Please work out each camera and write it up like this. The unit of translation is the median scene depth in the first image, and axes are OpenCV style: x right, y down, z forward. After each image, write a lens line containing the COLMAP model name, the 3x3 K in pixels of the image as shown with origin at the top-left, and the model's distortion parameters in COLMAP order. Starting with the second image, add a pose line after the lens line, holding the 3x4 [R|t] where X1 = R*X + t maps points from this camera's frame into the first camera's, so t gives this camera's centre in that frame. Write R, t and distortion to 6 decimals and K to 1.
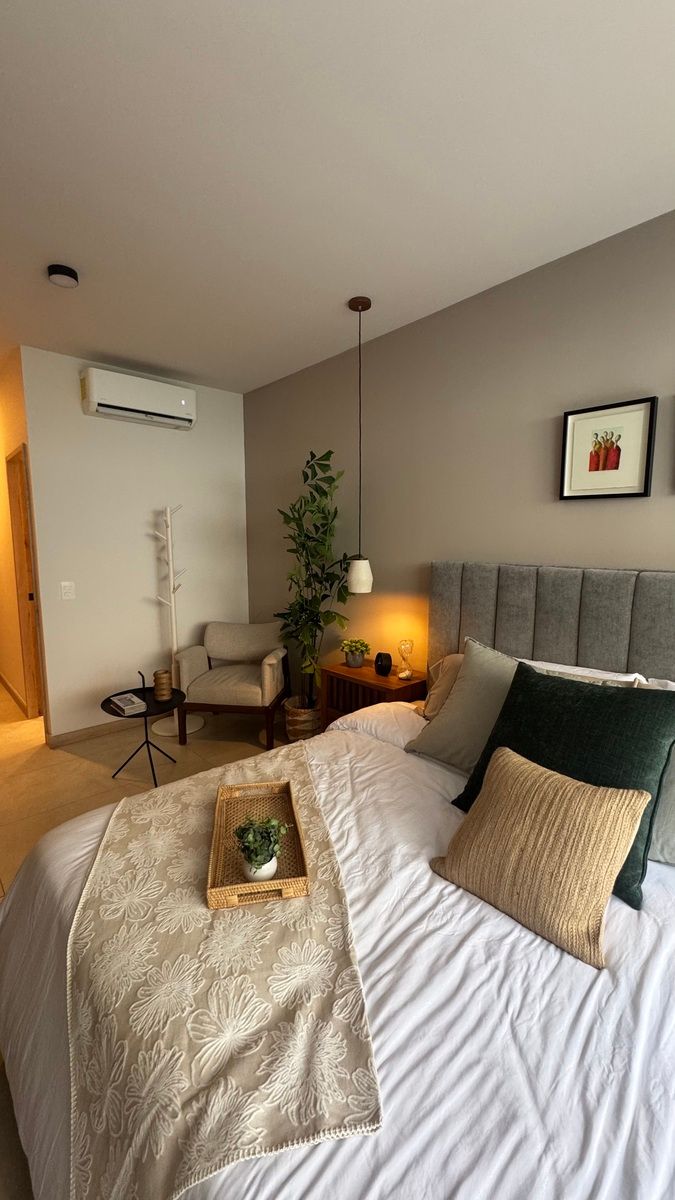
lens RADIAL K [[481.4, 0, 337.5], [0, 481.4, 600.0], [0, 0, 1]] dist [-0.000130, 0.000126]
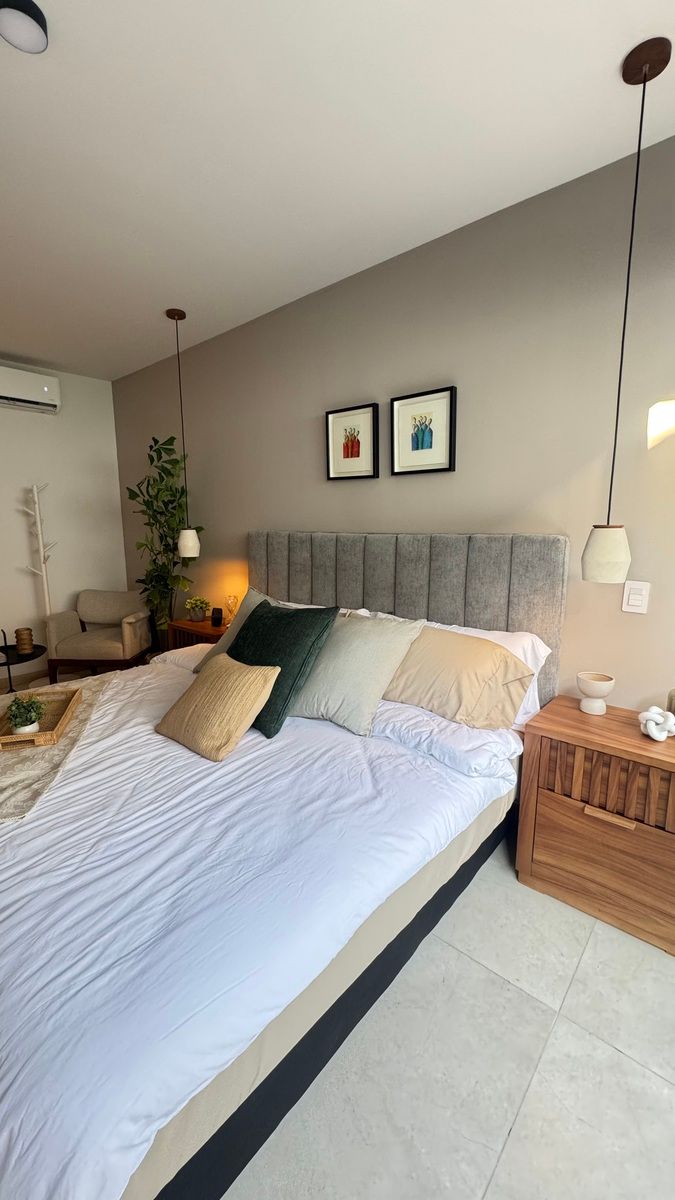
lens RADIAL K [[481.4, 0, 337.5], [0, 481.4, 600.0], [0, 0, 1]] dist [-0.000130, 0.000126]
pose [[0.993611, -0.022527, 0.110592, 0.269082], [0.018186, 0.999030, 0.040102, 0.048581], [-0.111388, -0.037835, 0.993057, -0.234908]]
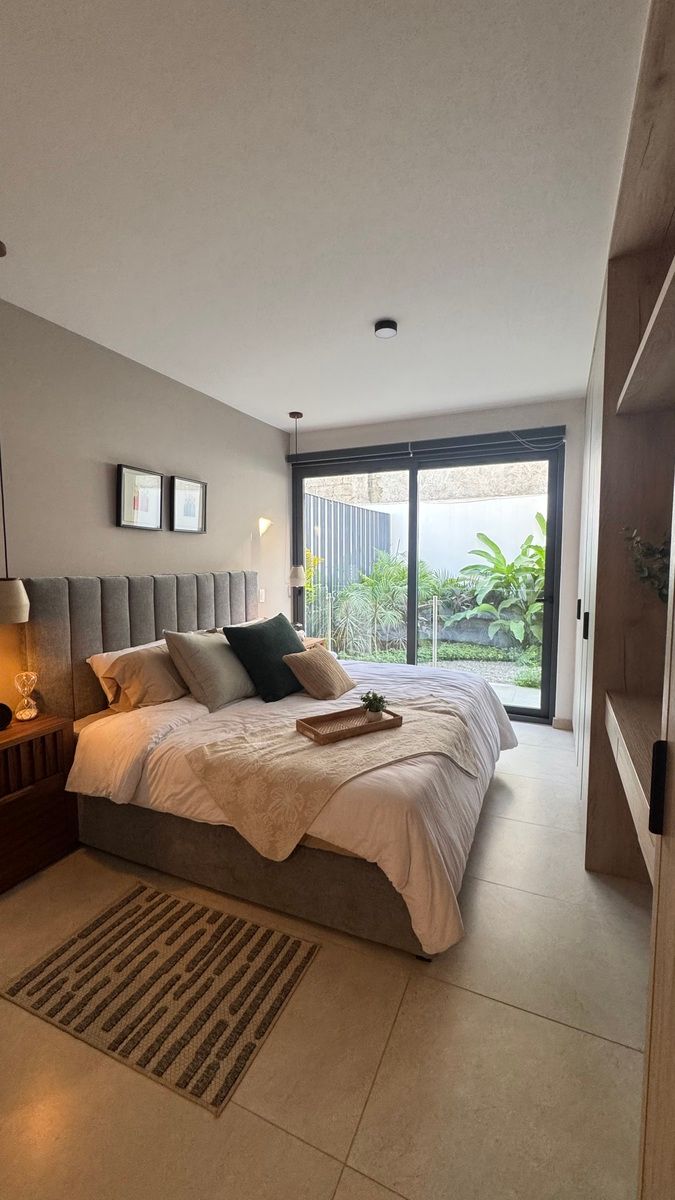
lens RADIAL K [[481.4, 0, 337.5], [0, 481.4, 600.0], [0, 0, 1]] dist [-0.000130, 0.000126]
pose [[-0.392197, -0.072305, 0.917035, -0.820206], [0.116600, 0.984957, 0.127528, -0.085074], [-0.912461, 0.156943, -0.377867, 0.781684]]
